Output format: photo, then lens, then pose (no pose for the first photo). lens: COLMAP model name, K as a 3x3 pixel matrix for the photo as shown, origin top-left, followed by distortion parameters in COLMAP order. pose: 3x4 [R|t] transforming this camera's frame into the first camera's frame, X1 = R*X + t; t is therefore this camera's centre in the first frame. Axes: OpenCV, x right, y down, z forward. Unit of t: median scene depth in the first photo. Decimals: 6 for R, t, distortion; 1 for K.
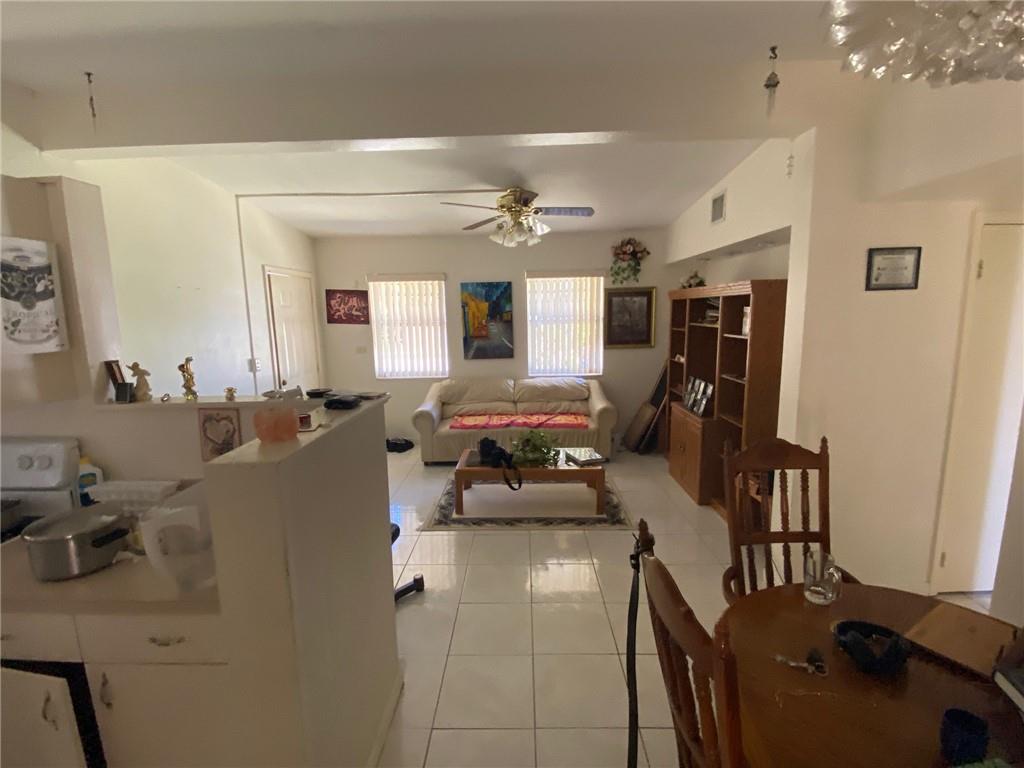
lens RADIAL K [[479.5, 0, 511.2], [0, 479.5, 381.4], [0, 0, 1]] dist [0.001552, 0.000246]
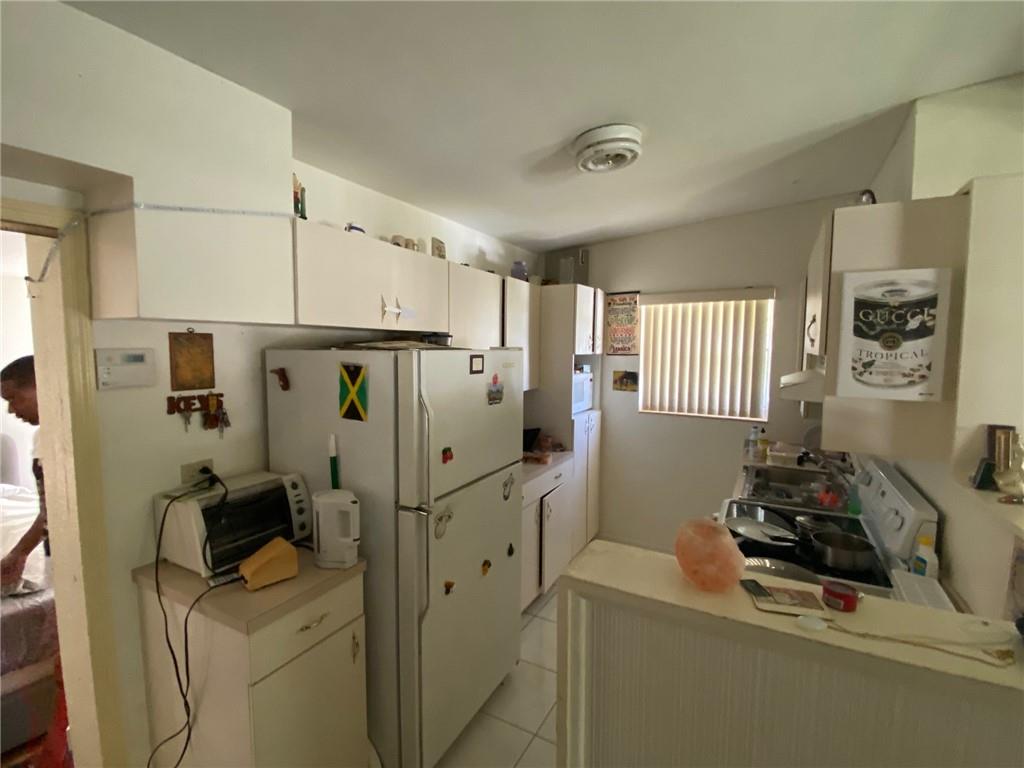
lens RADIAL K [[479.5, 0, 511.6], [0, 479.5, 385.9], [0, 0, 1]] dist [0.001552, 0.000246]
pose [[-0.456940, 0.090598, -0.884872, 0.101722], [-0.137710, 0.975600, 0.170999, -0.140089], [0.878773, 0.199992, -0.433314, 0.783828]]
